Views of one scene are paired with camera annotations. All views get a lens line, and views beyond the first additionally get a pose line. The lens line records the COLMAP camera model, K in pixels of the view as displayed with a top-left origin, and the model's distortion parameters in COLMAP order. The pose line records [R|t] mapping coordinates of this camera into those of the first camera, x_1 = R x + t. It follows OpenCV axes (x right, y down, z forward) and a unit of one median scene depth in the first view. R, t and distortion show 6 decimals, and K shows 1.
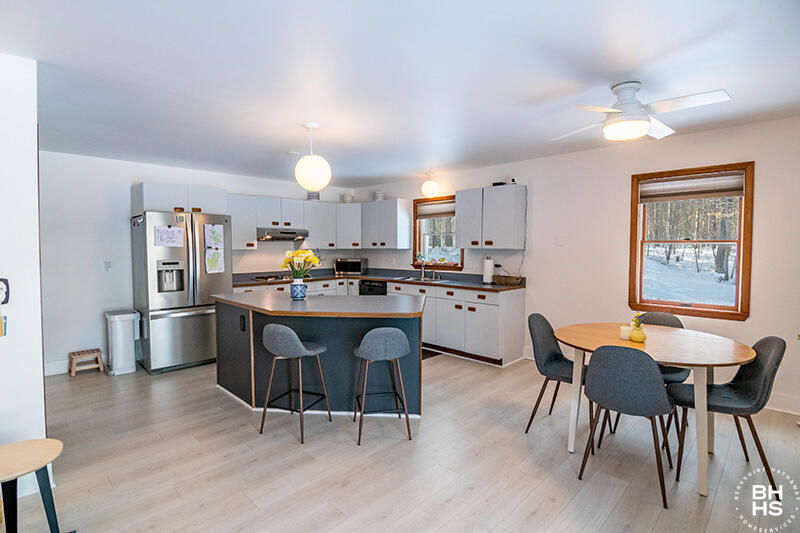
lens RADIAL K [[395.0, 0, 400.0], [0, 395.0, 266.5], [0, 0, 1]] dist [-0.001410, -0.000357]
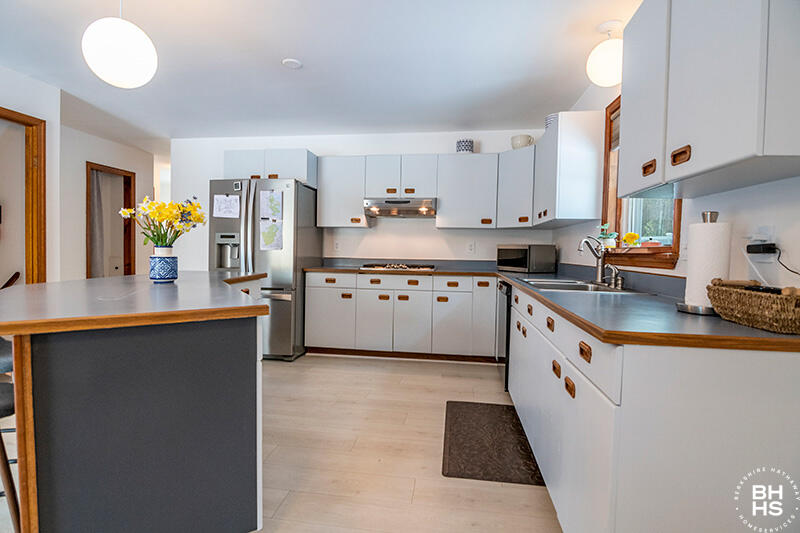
lens RADIAL K [[395.0, 0, 400.0], [0, 395.0, 266.5], [0, 0, 1]] dist [-0.001410, -0.000357]
pose [[0.592521, 0.046880, -0.804190, 0.280354], [-0.061384, 0.998030, 0.012953, 0.018358], [0.803213, 0.041690, 0.594231, 0.595012]]
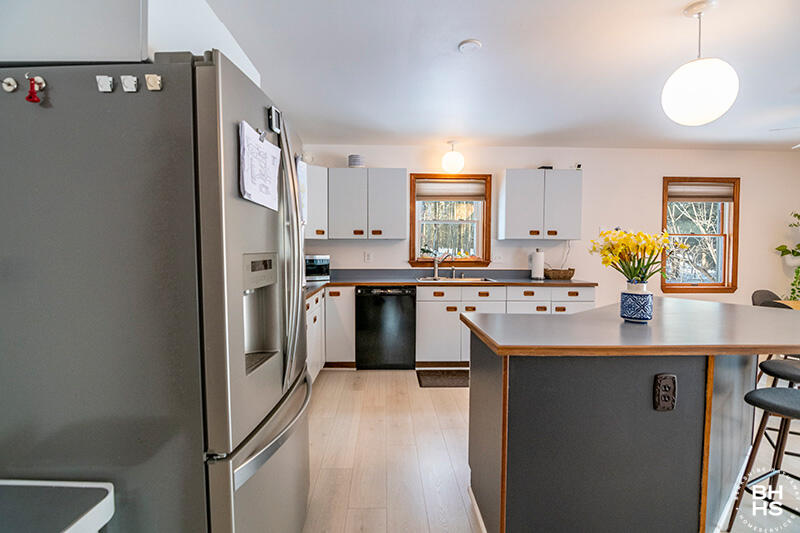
lens RADIAL K [[395.0, 0, 400.0], [0, 395.0, 266.5], [0, 0, 1]] dist [-0.001410, -0.000357]
pose [[0.687741, -0.048659, 0.724324, -0.567973], [0.029462, 0.998800, 0.039124, -0.025523], [-0.725358, -0.005567, 0.688349, 0.541615]]
